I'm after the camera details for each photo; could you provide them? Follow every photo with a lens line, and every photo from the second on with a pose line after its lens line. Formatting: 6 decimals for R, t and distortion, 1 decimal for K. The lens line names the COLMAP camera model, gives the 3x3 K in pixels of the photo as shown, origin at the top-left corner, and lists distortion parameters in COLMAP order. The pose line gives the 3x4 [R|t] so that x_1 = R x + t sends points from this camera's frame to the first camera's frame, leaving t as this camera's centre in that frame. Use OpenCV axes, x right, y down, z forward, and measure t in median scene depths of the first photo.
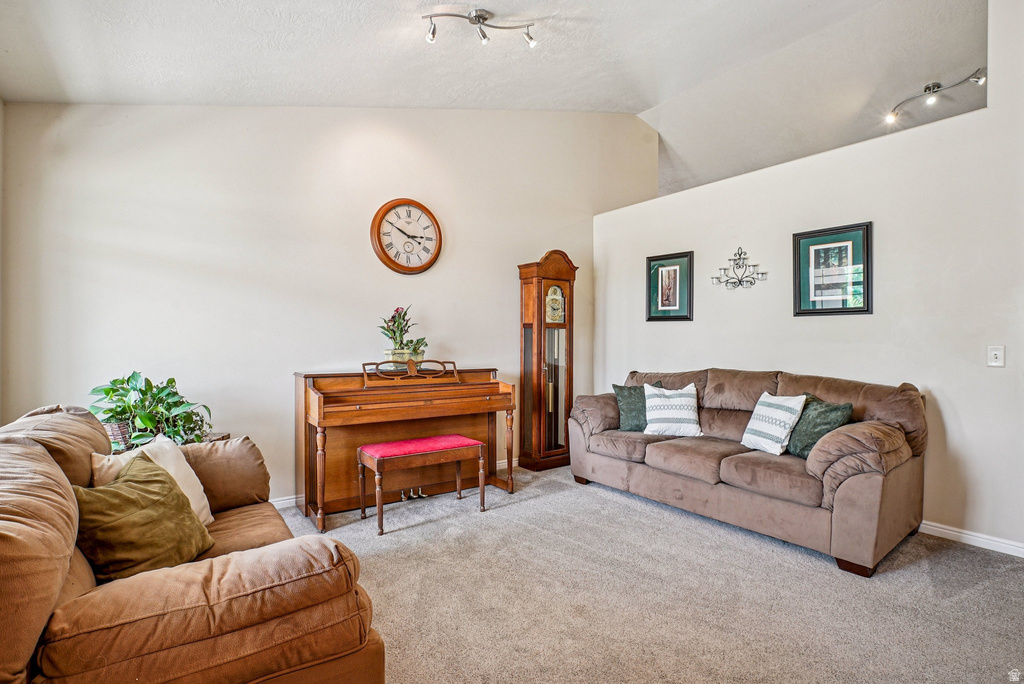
lens RADIAL K [[500.9, 0, 512.1], [0, 500.9, 339.0], [0, 0, 1]] dist [-0.001556, 0.000724]
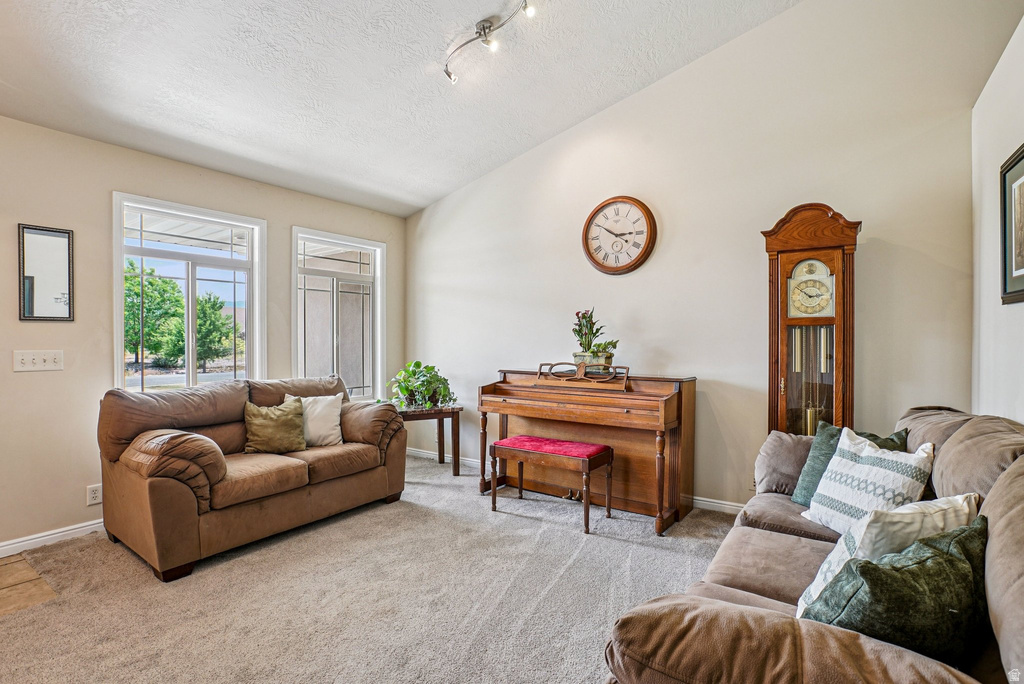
lens RADIAL K [[500.9, 0, 513.4], [0, 500.9, 342.2], [0, 0, 1]] dist [-0.001556, 0.000724]
pose [[0.349883, 0.006468, -0.936771, 0.645555], [0.000618, 0.999974, 0.007135, -0.006278], [0.936793, -0.003075, 0.349870, 0.488893]]
